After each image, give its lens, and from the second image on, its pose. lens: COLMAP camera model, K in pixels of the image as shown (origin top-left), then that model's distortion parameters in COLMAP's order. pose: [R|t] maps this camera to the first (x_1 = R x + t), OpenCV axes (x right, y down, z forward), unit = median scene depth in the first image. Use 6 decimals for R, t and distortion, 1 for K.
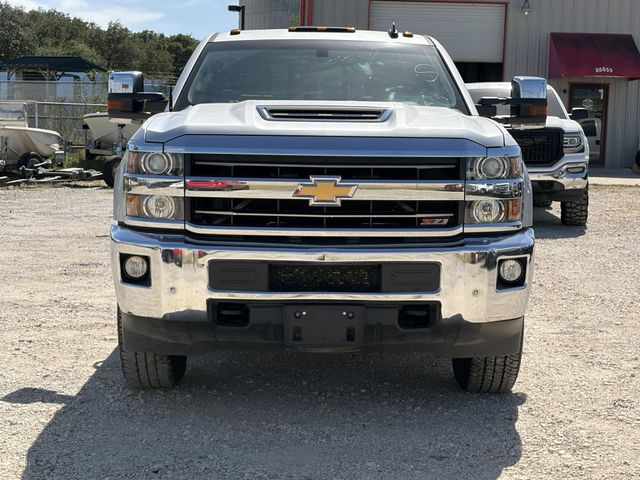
lens RADIAL K [[1196.8, 0, 320.0], [0, 1196.8, 240.0], [0, 0, 1]] dist [0.085449, 0.017114]
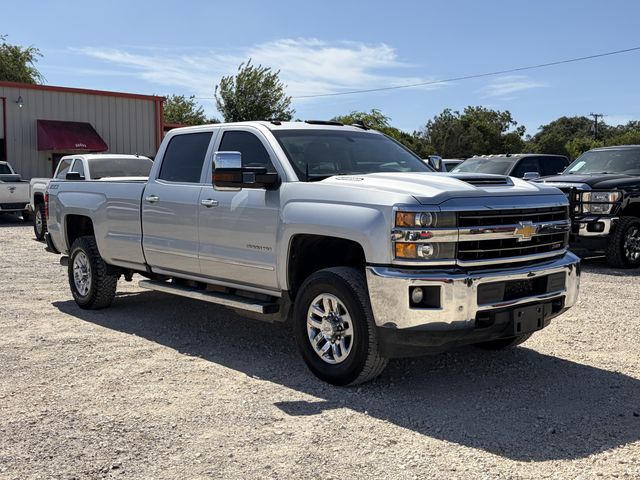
lens RADIAL K [[745.8, 0, 320.0], [0, 745.8, 240.0], [0, 0, 1]] dist [0.010133, 0.007913]
pose [[0.772236, -0.066129, 0.631884, -0.792812], [0.074551, 0.997129, 0.013243, -0.061357], [-0.630946, 0.036881, 0.774949, 0.419162]]
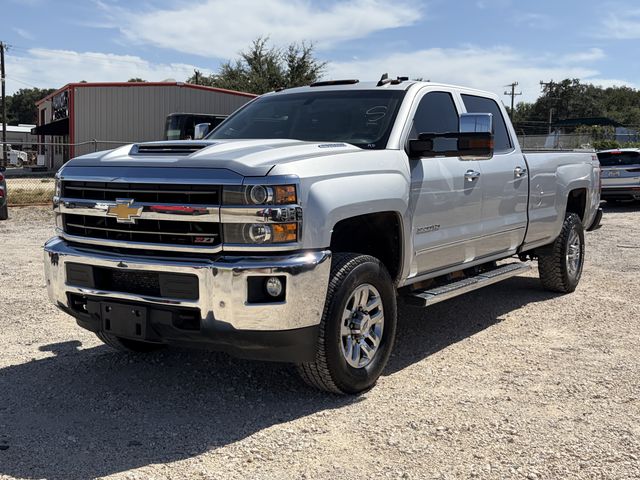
lens RADIAL K [[757.5, 0, 320.0], [0, 757.5, 240.0], [0, 0, 1]] dist [0.118700, -0.052479]
pose [[0.824194, 0.046271, -0.564415, 0.606510], [-0.045347, 0.998848, 0.015668, -0.032065], [0.564490, 0.012681, 0.825343, 0.456728]]
